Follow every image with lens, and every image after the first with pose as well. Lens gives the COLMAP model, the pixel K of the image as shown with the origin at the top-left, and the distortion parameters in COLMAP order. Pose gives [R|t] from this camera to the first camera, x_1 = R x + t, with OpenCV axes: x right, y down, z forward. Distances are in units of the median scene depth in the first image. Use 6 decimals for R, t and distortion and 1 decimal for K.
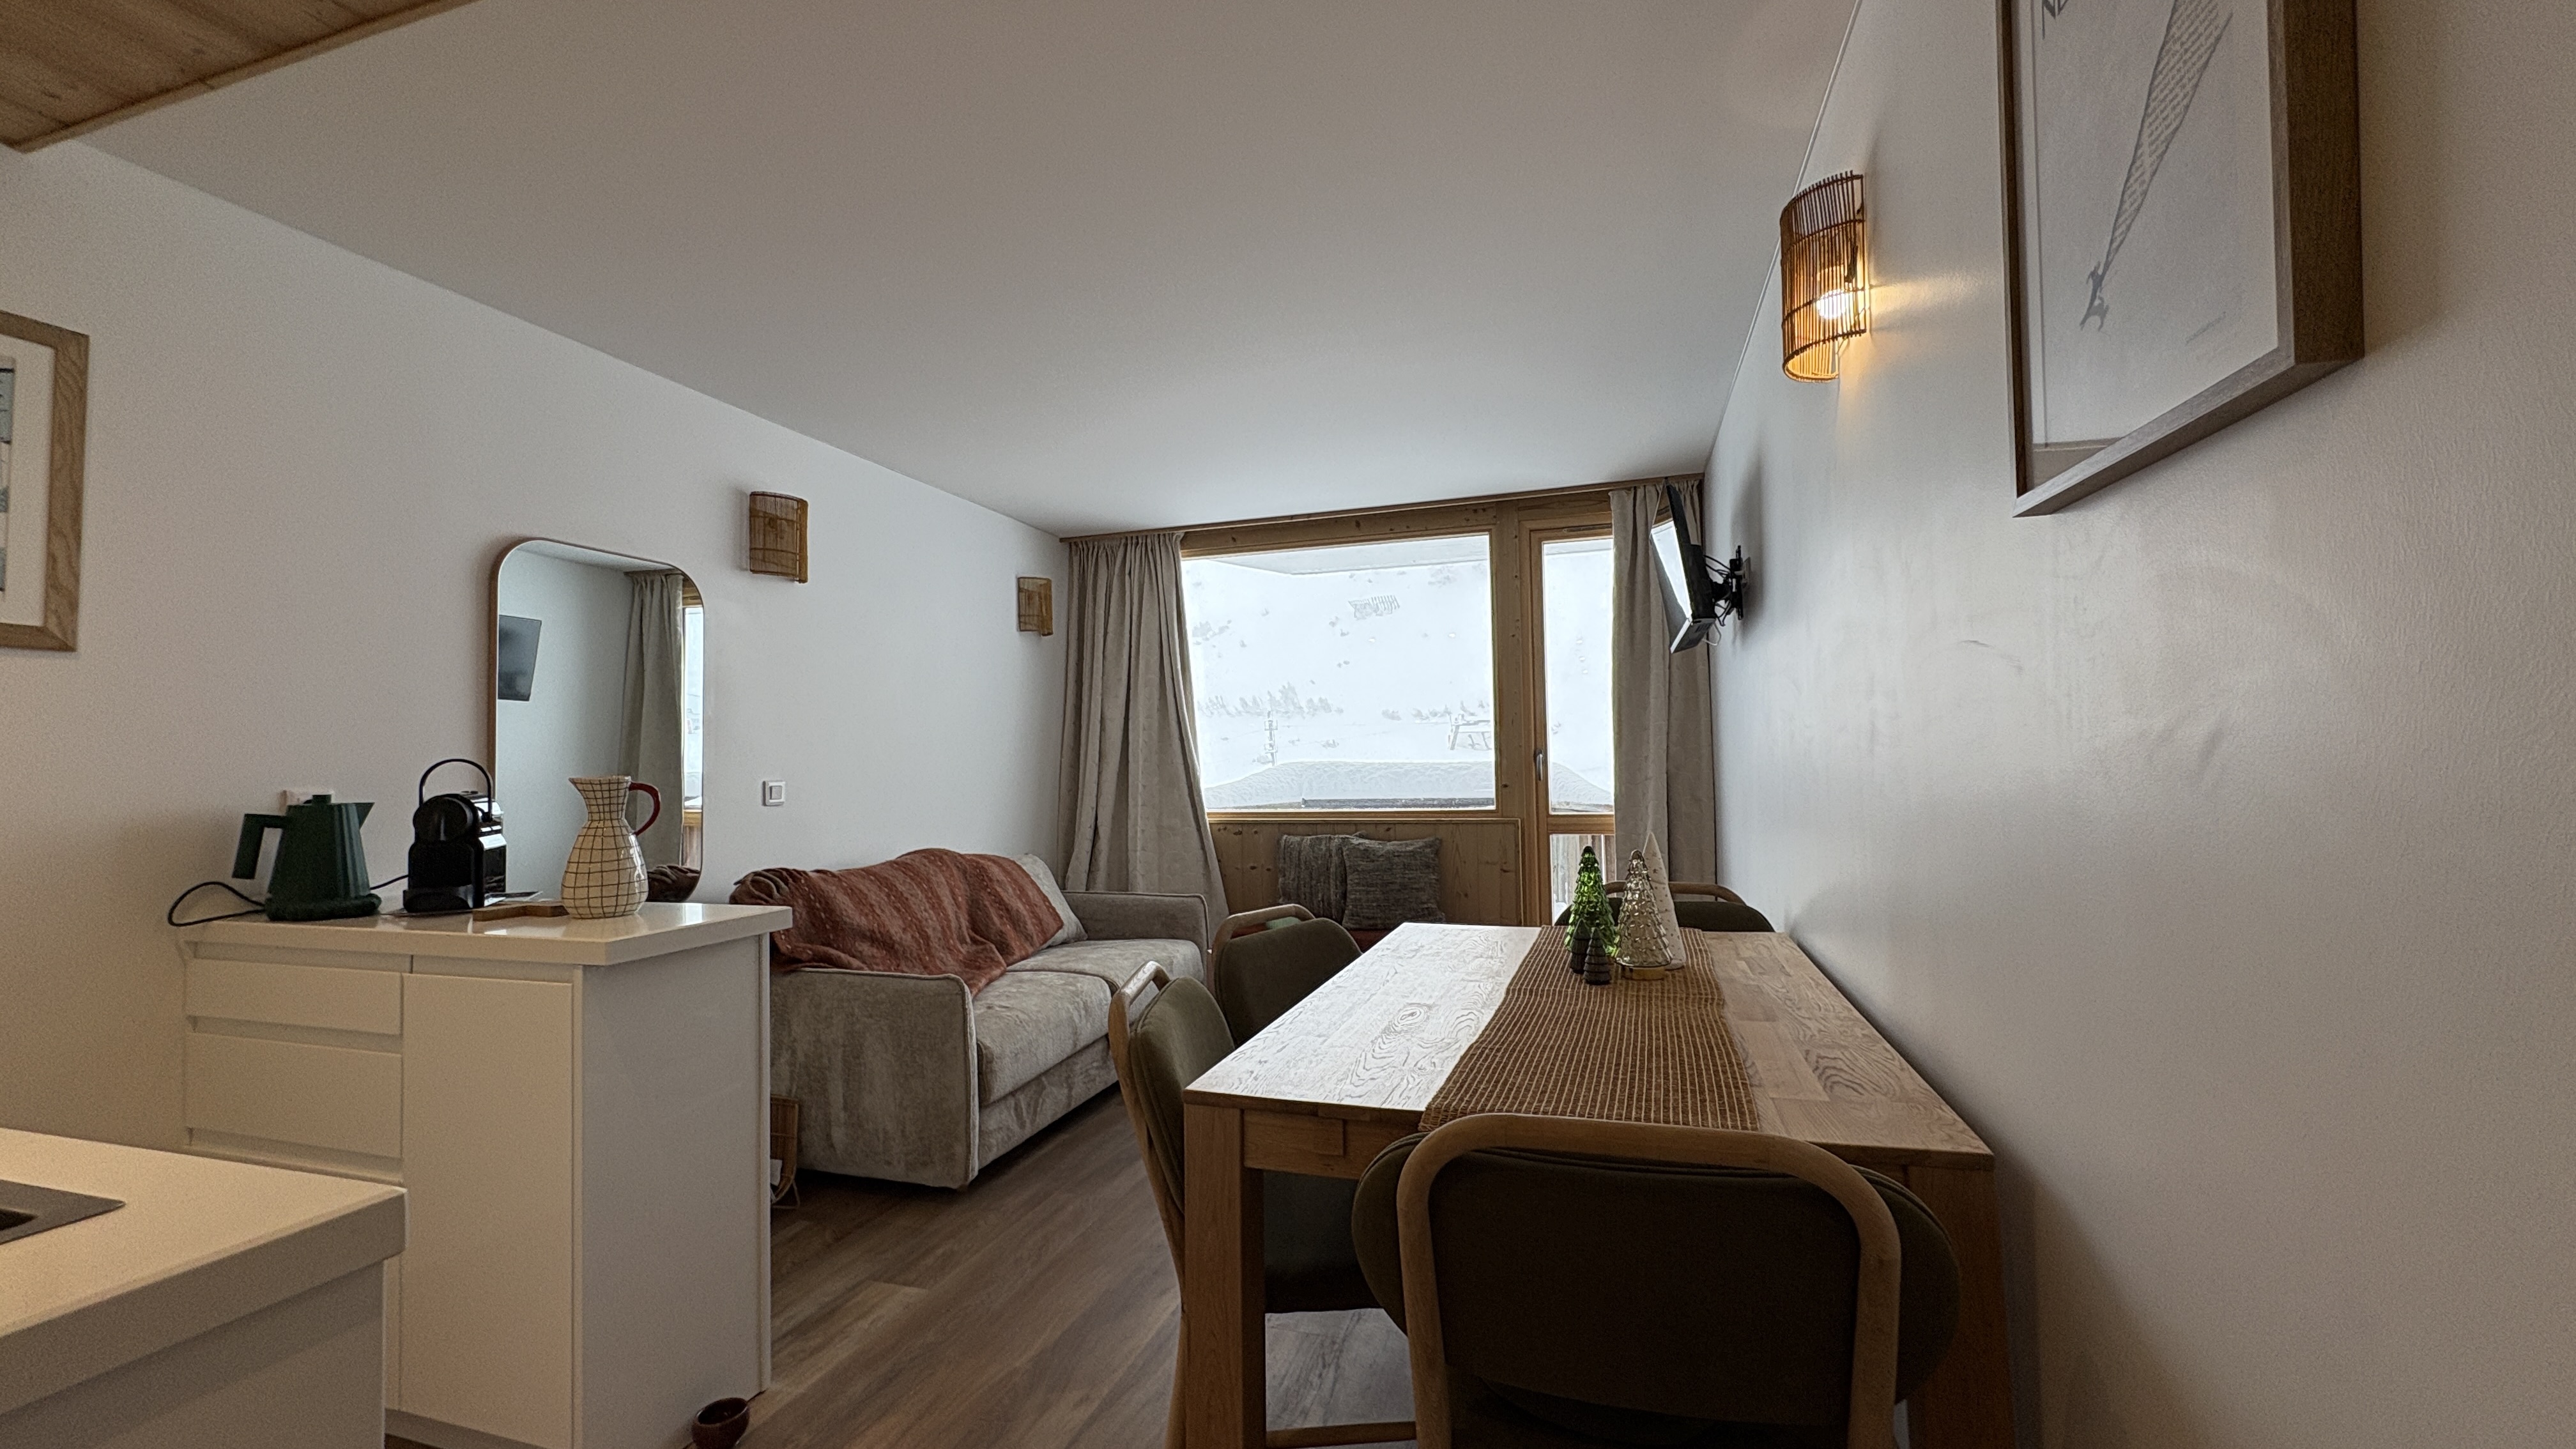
lens RADIAL K [[1022.6, 0, 1294.0], [0, 1022.6, 729.8], [0, 0, 1]] dist [-0.001773, 0.001138]
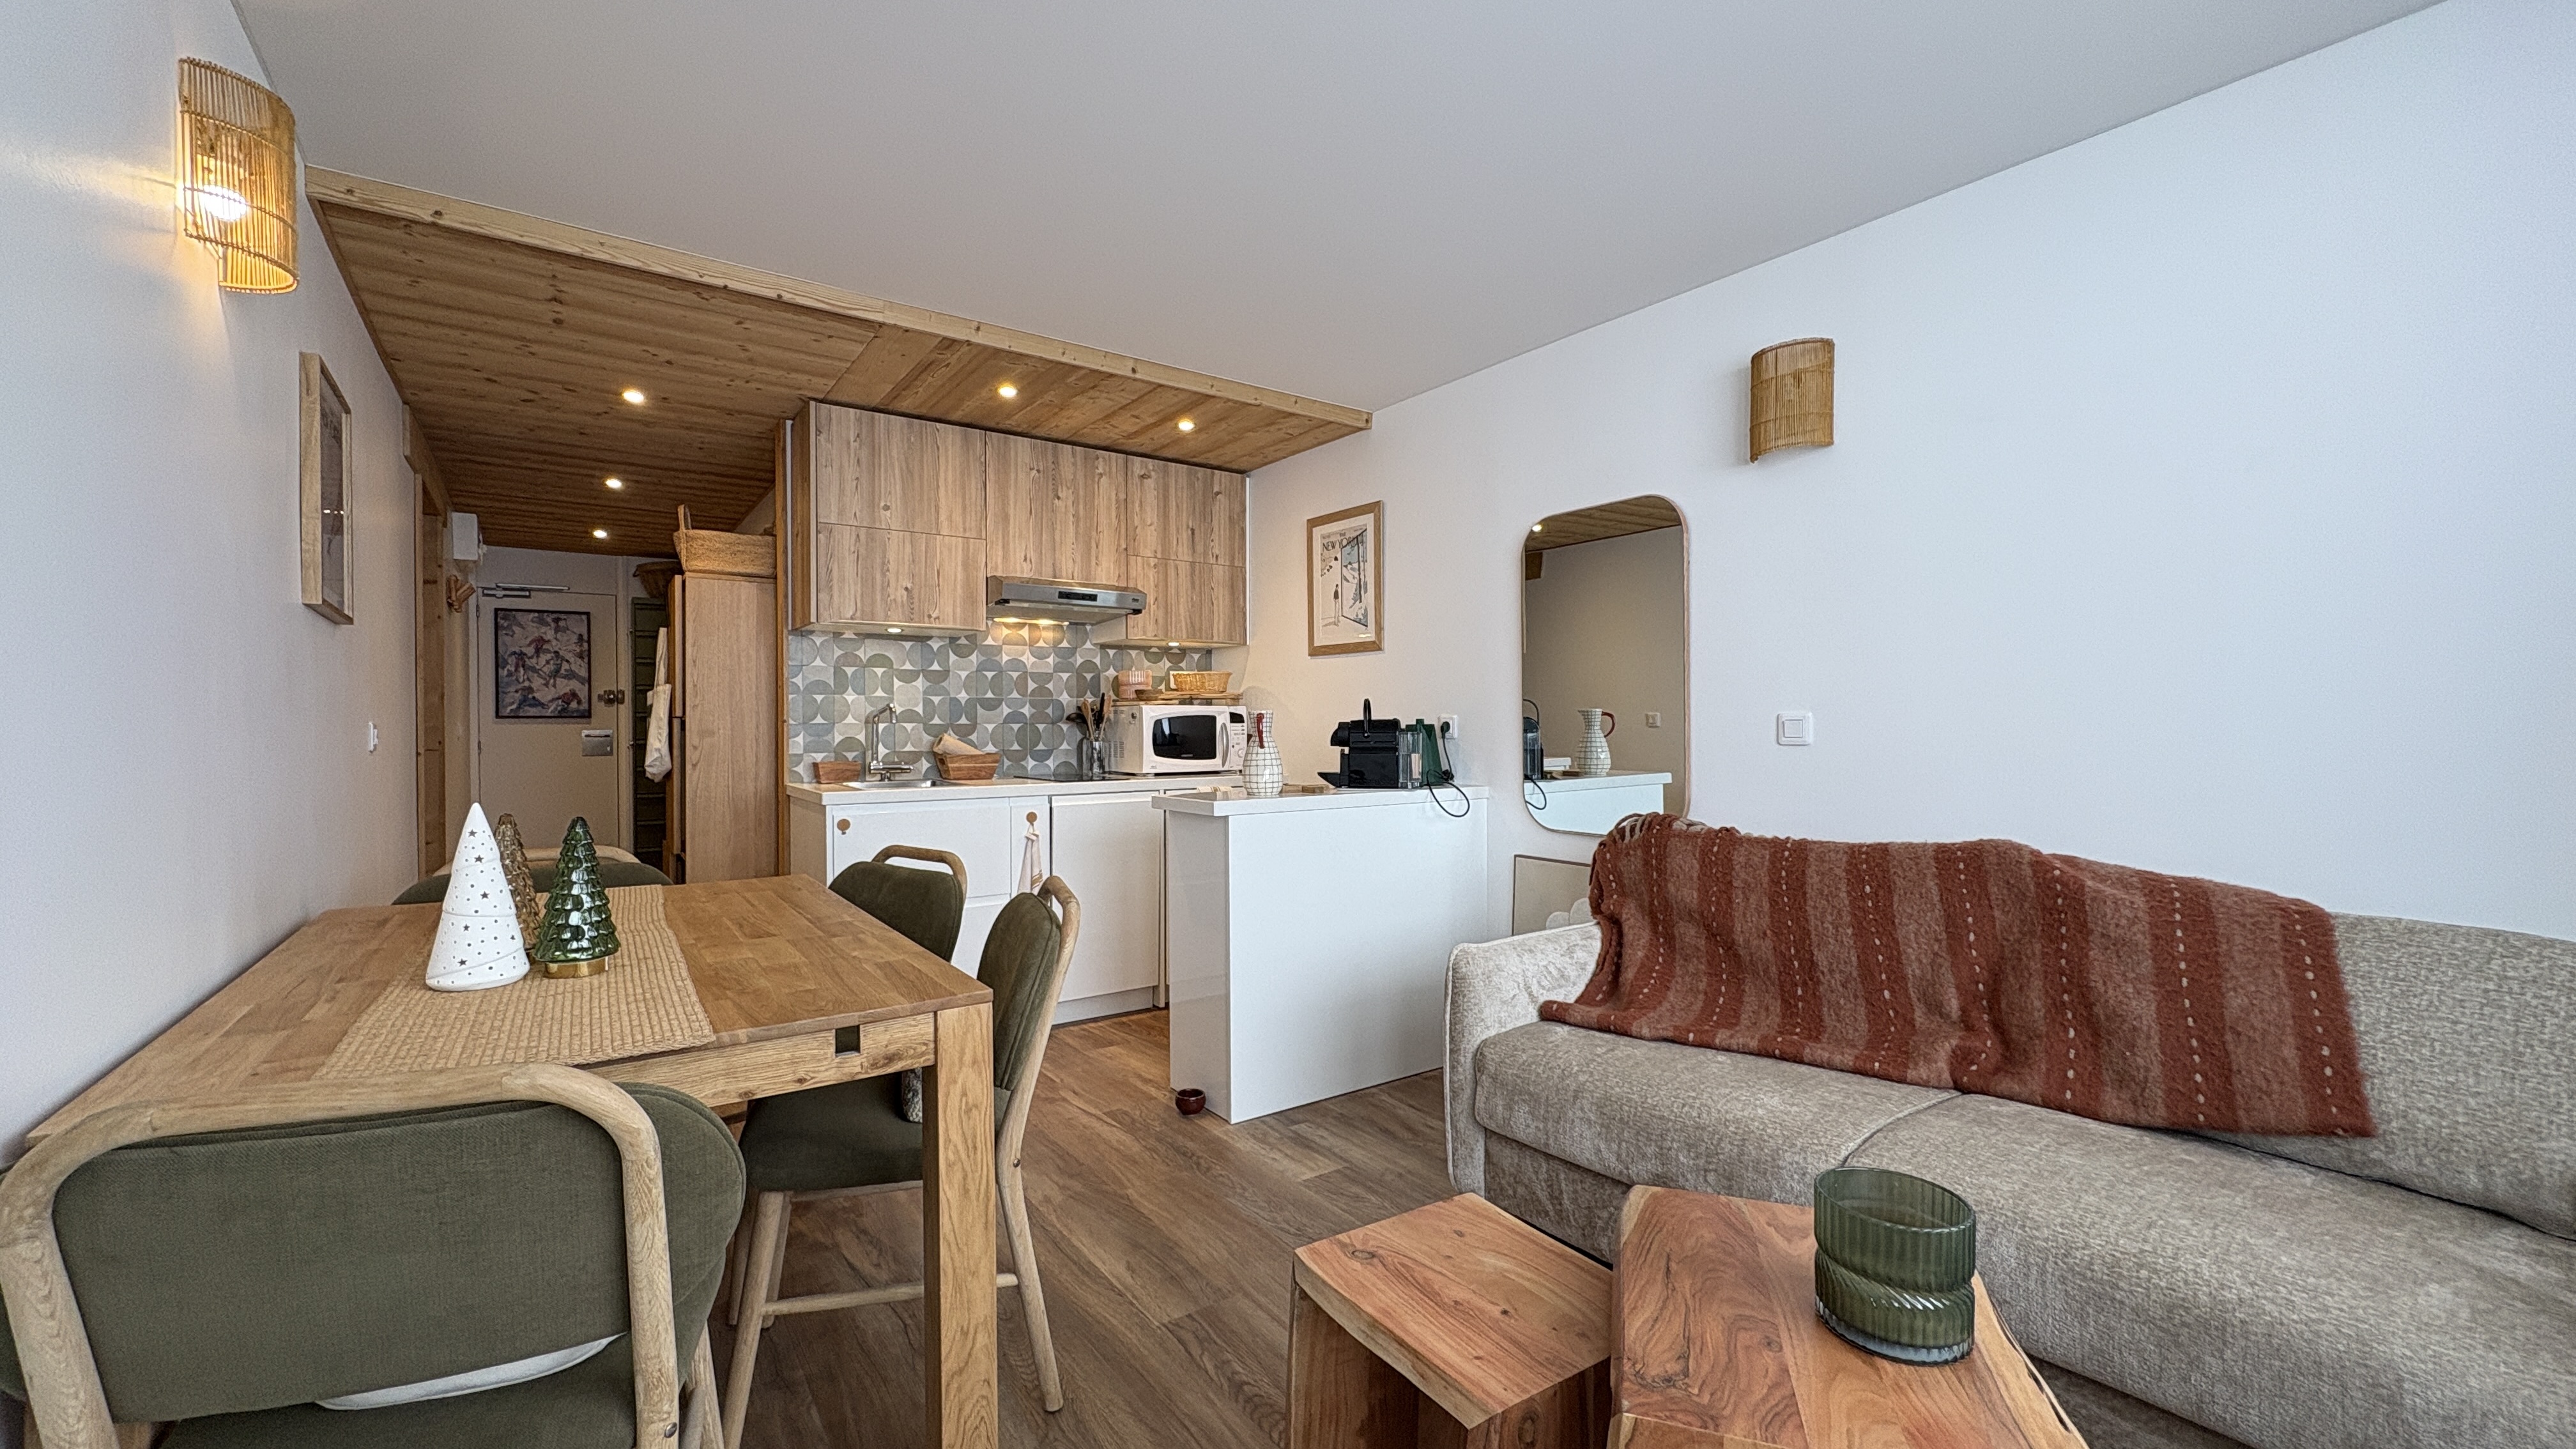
lens RADIAL K [[1022.6, 0, 1289.4], [0, 1022.6, 732.6], [0, 0, 1]] dist [-0.001773, 0.001138]
pose [[-0.599288, 0.028220, -0.800036, 0.253066], [0.044869, 0.998992, 0.001627, 0.032736], [0.799275, -0.034922, -0.599950, 0.826674]]
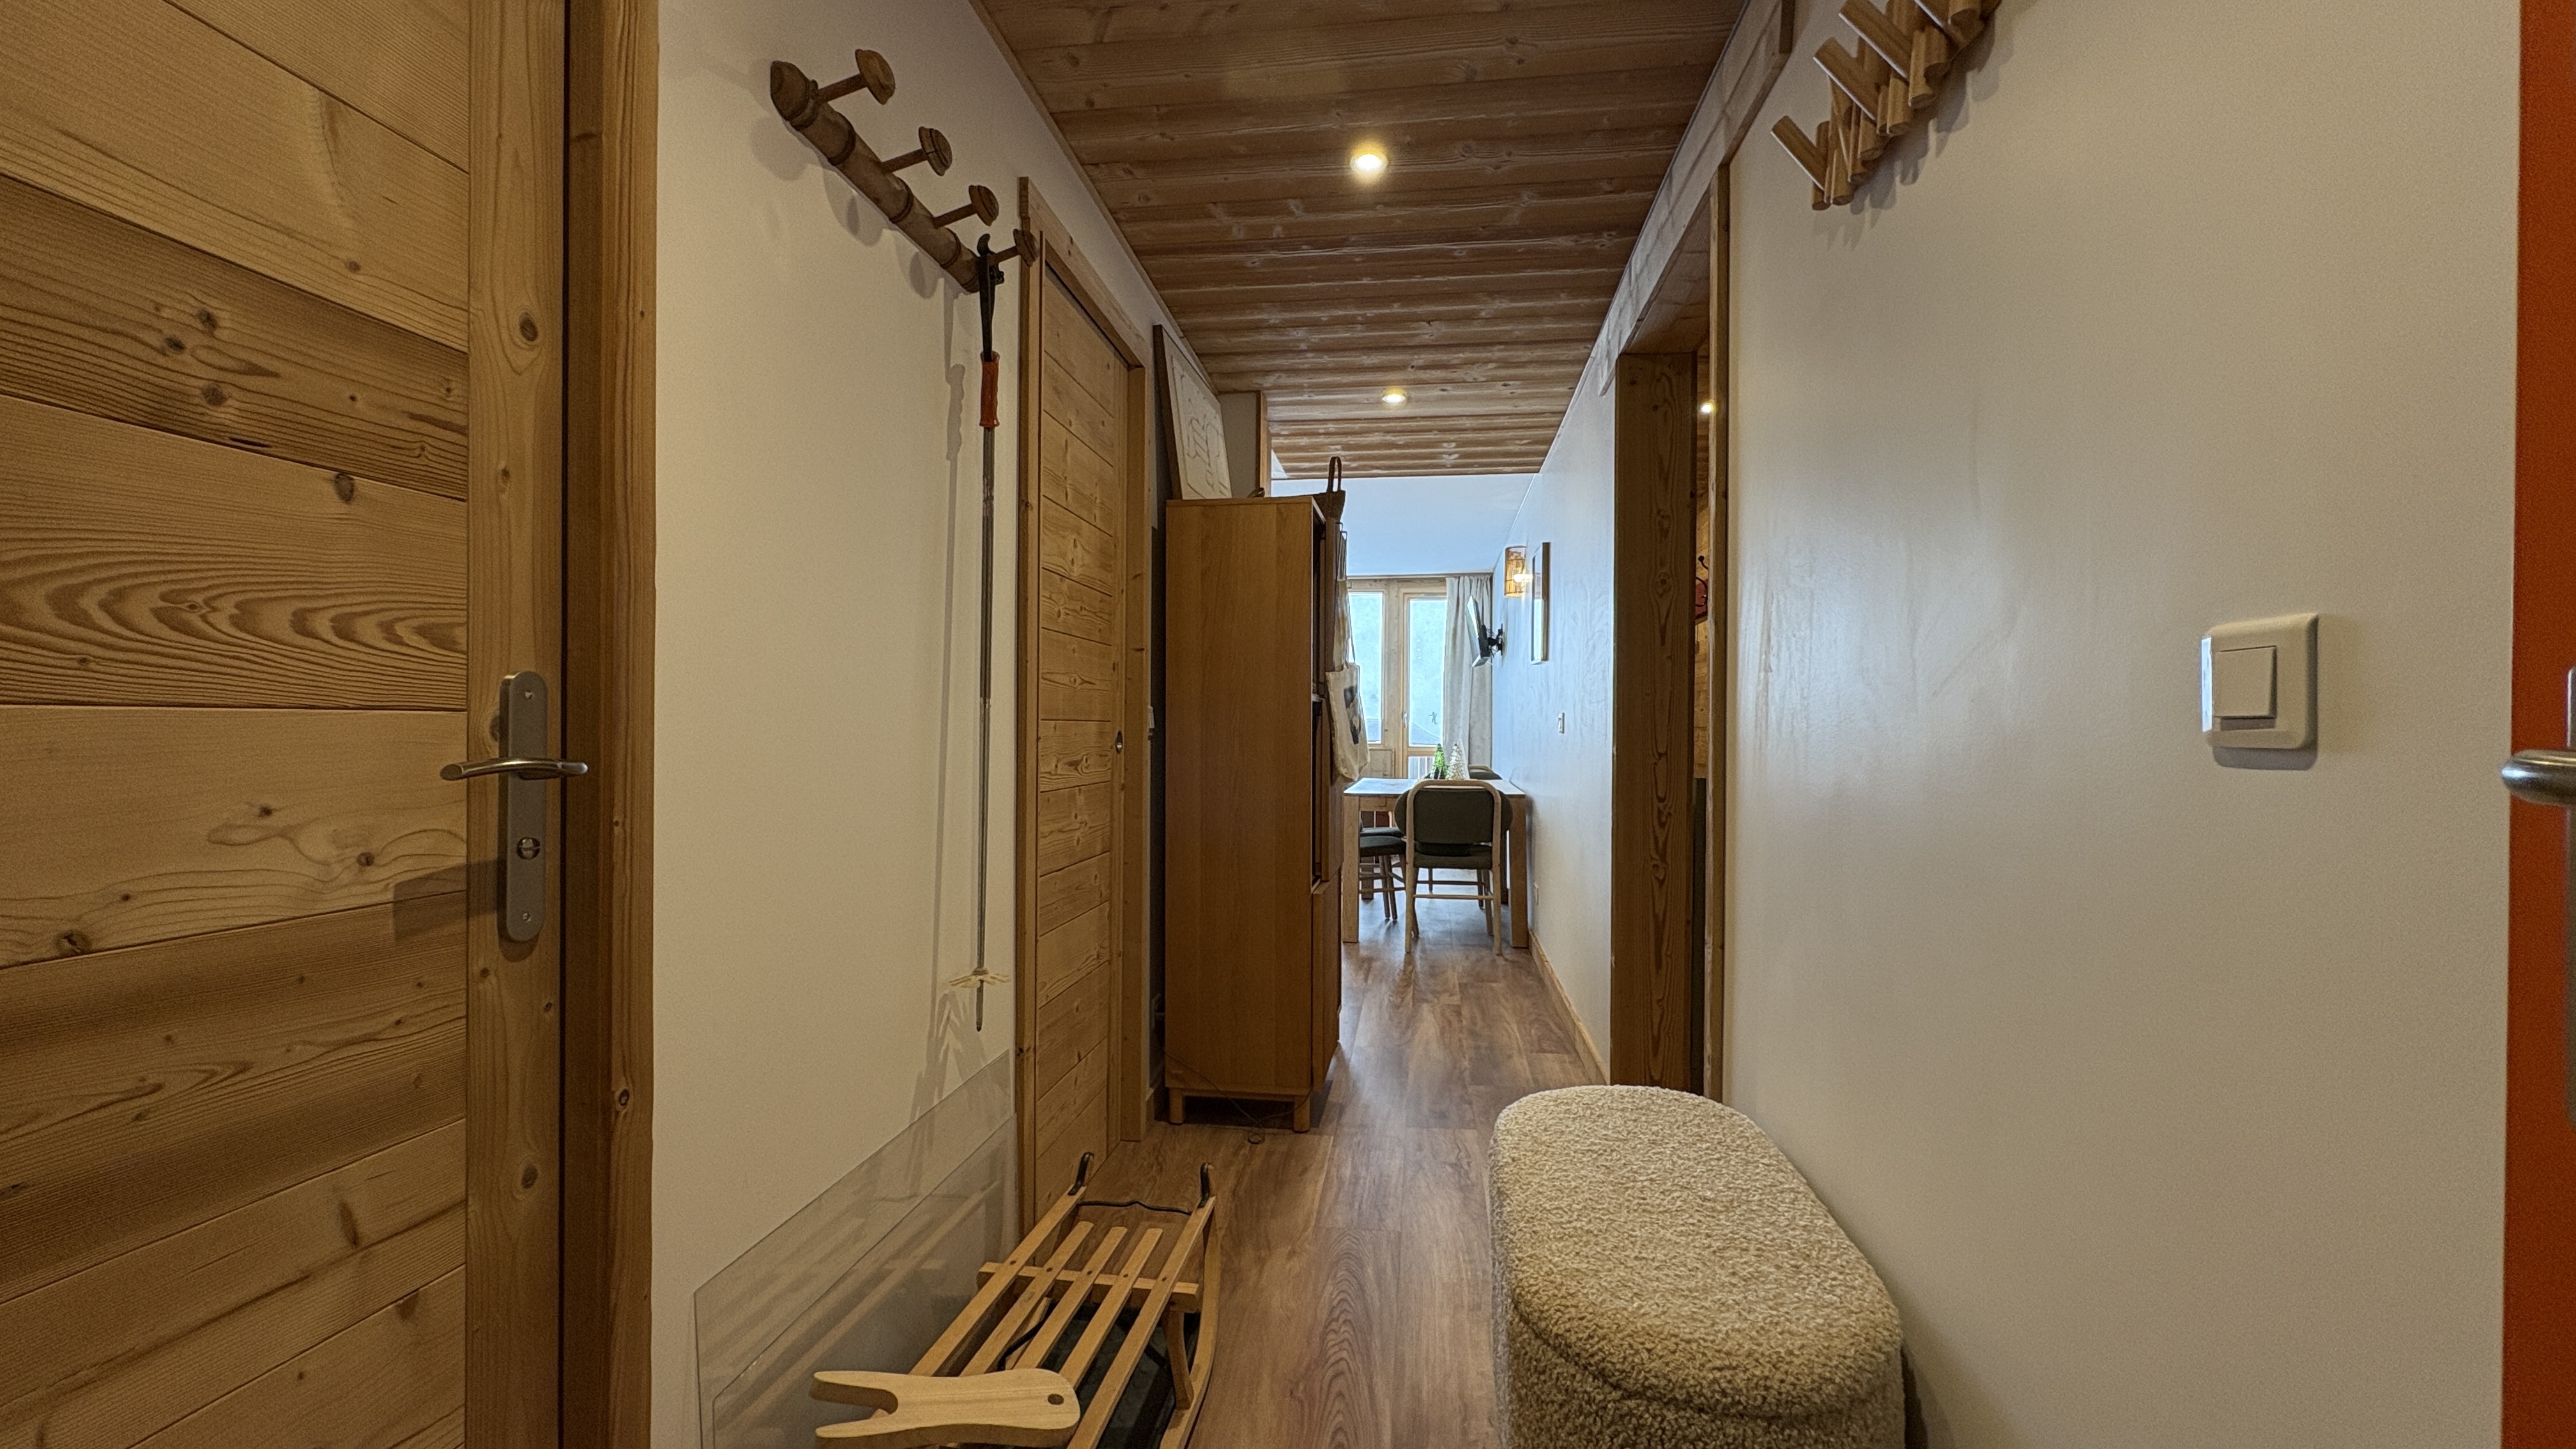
lens RADIAL K [[1022.6, 0, 1304.4], [0, 1022.6, 729.7], [0, 0, 1]] dist [-0.001773, 0.001138]
pose [[0.983234, 0.026256, 0.180447, -0.278482], [-0.032702, 0.998925, 0.032843, -0.003049], [-0.179391, -0.038194, 0.983036, -0.809427]]
